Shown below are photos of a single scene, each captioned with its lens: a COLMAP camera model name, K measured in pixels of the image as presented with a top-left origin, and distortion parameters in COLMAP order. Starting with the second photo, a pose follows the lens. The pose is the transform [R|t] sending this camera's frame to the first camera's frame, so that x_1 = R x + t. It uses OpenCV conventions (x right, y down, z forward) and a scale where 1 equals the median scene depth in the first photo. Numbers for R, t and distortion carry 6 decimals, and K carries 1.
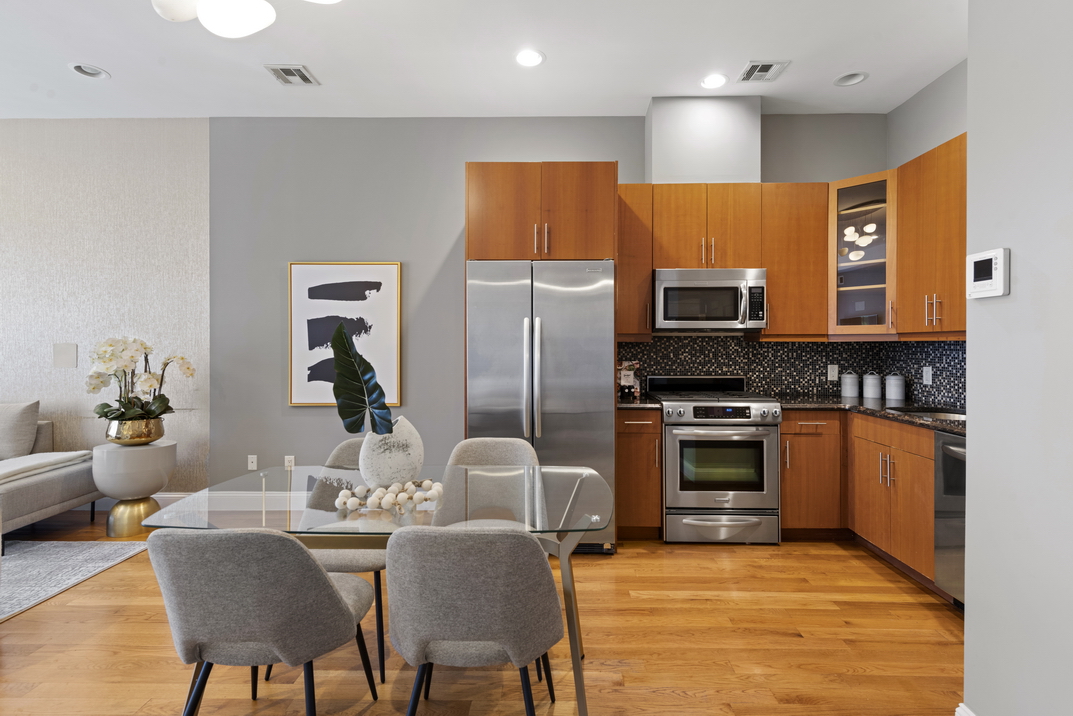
lens RADIAL K [[509.6, 0, 547.3], [0, 509.6, 342.3], [0, 0, 1]] dist [0.012946, -0.003892]
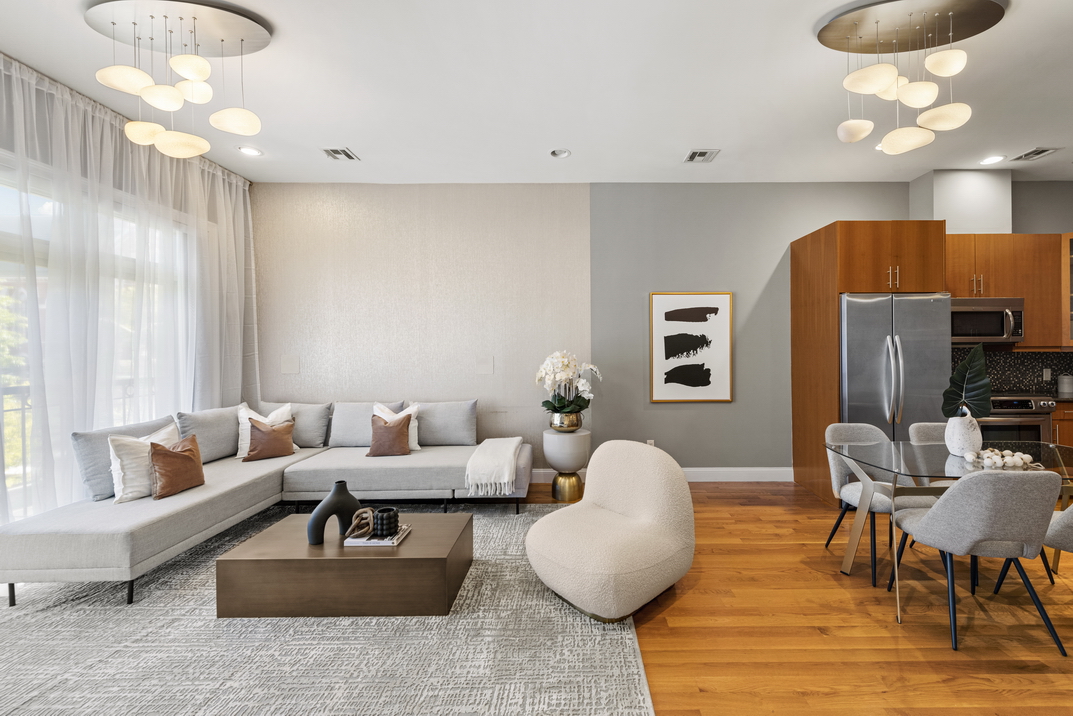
lens RADIAL K [[427.5, 0, 586.2], [0, 427.5, 349.9], [0, 0, 1]] dist [0.013268, -0.003476]
pose [[0.999632, -0.004318, 0.026785, -0.757178], [0.004301, 0.999991, 0.000691, -0.012296], [-0.026788, -0.000575, 0.999641, -0.106957]]
